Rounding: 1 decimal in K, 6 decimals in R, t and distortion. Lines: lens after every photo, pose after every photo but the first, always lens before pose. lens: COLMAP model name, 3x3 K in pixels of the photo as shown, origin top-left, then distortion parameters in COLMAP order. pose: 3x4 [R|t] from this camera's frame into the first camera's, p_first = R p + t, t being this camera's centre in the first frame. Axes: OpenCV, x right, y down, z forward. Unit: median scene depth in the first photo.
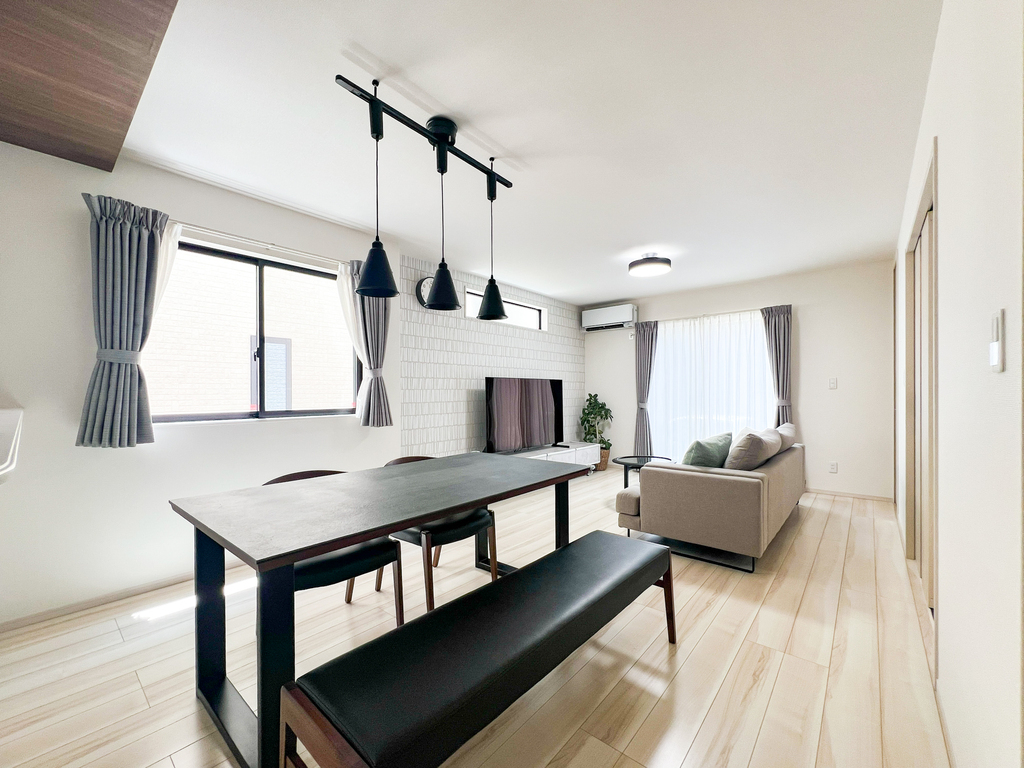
lens RADIAL K [[430.0, 0, 521.5], [0, 430.0, 391.2], [0, 0, 1]] dist [-0.000951, 0.000811]
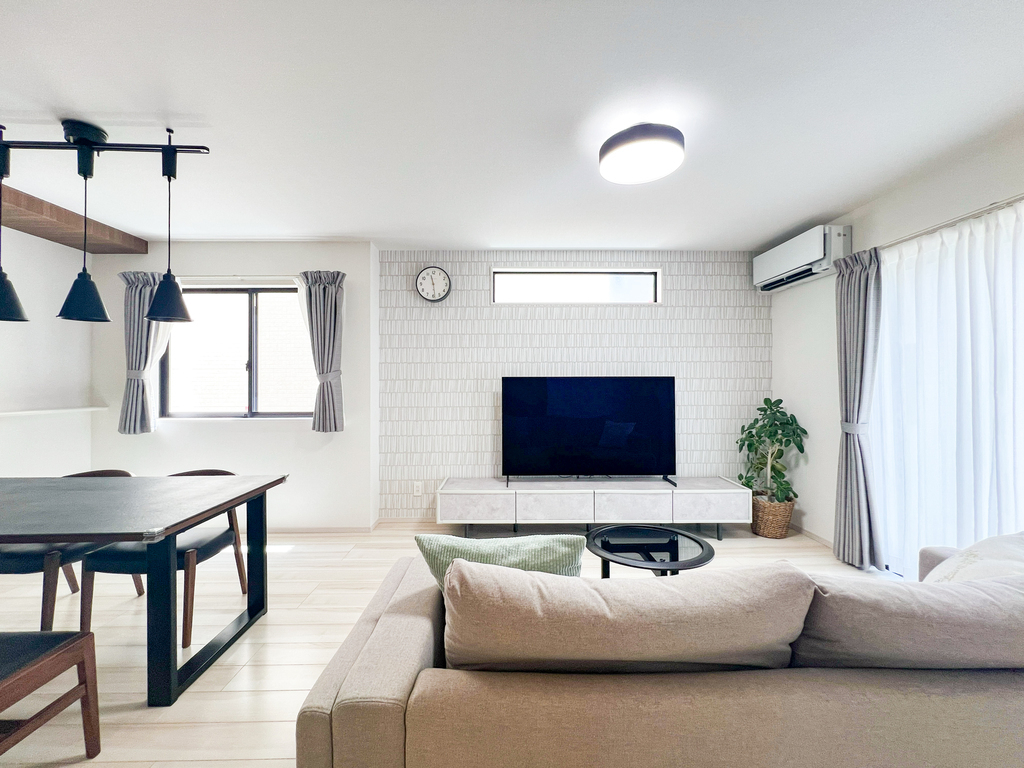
lens RADIAL K [[430.0, 0, 511.6], [0, 430.0, 384.1], [0, 0, 1]] dist [-0.000951, 0.000811]
pose [[0.643038, 0.003439, -0.765827, 0.525577], [0.002409, 0.999976, 0.006513, -0.025718], [0.765831, -0.006033, 0.643014, 0.506865]]
